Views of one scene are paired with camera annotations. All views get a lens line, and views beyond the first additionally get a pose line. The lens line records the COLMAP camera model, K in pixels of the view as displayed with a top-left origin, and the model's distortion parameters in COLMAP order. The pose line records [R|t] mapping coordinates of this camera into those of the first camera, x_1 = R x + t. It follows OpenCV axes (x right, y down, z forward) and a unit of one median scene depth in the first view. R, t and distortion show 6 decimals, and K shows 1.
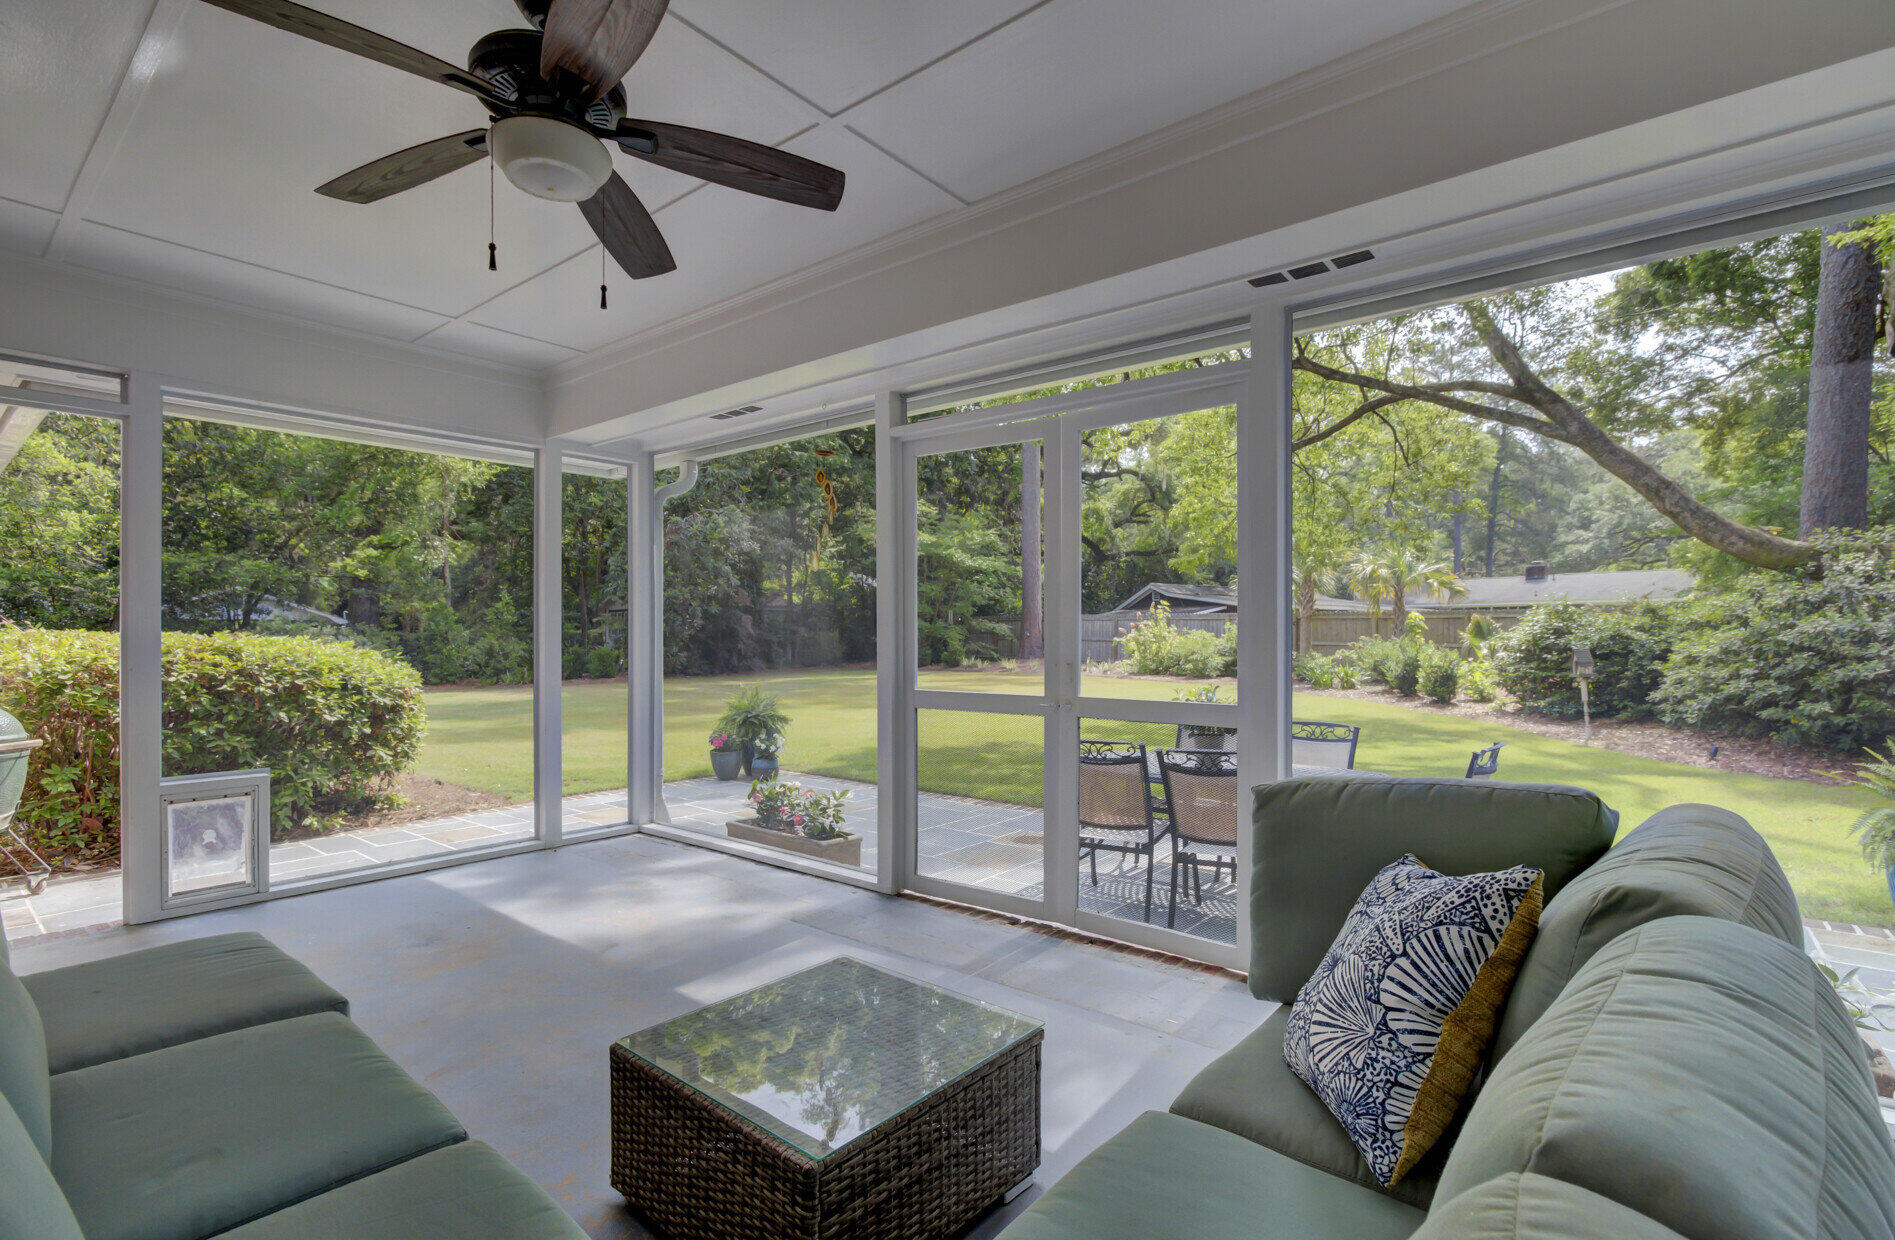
lens RADIAL K [[909.6, 0, 949.4], [0, 909.6, 636.5], [0, 0, 1]] dist [-0.006386, -0.000274]
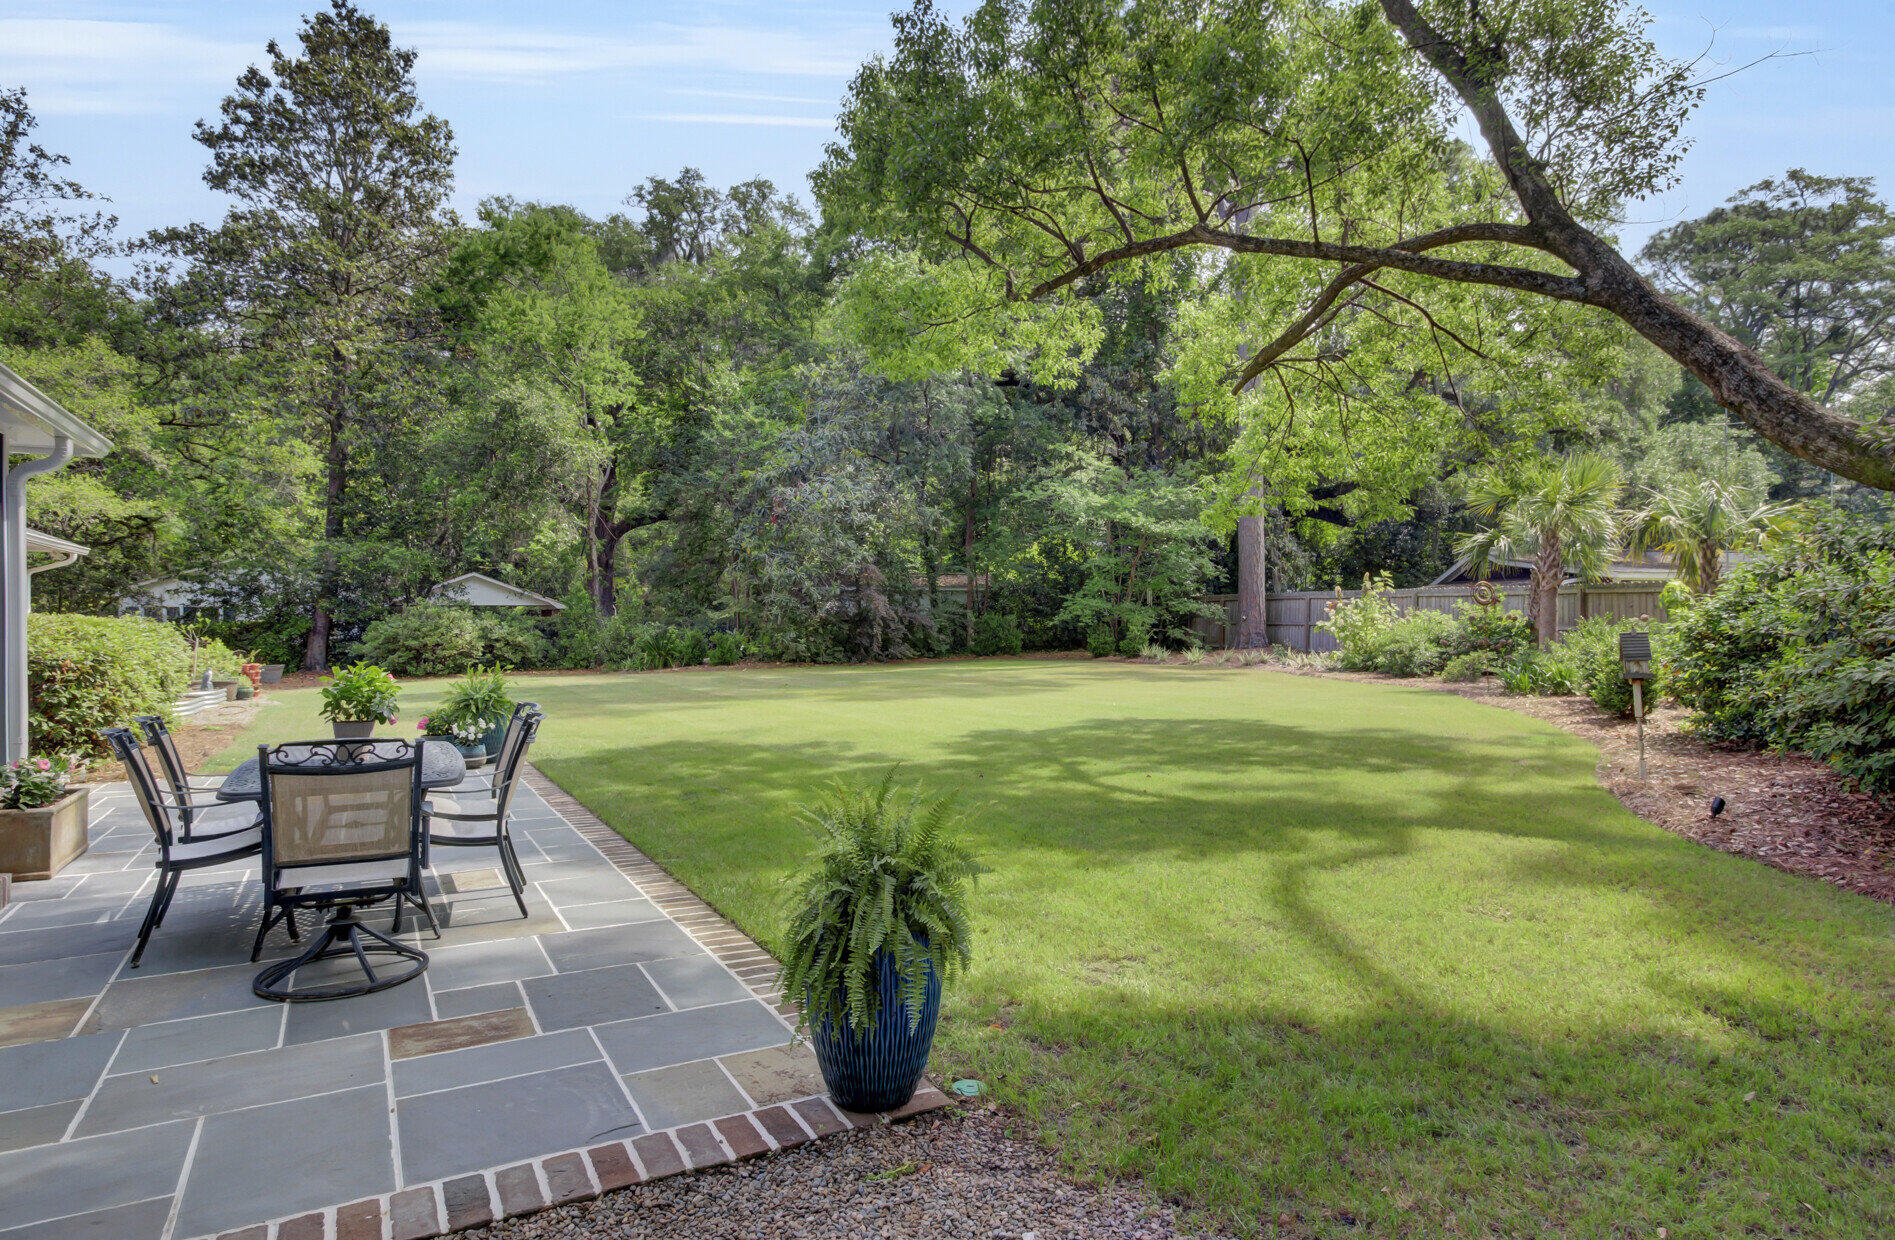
lens RADIAL K [[1066.8, 0, 944.3], [0, 1066.8, 613.6], [0, 0, 1]] dist [0.006303, 0.000944]
pose [[0.929380, -0.004316, -0.369100, 0.502271], [0.001456, 0.999967, -0.008026, 0.003743], [0.369122, 0.006922, 0.929355, 0.142107]]
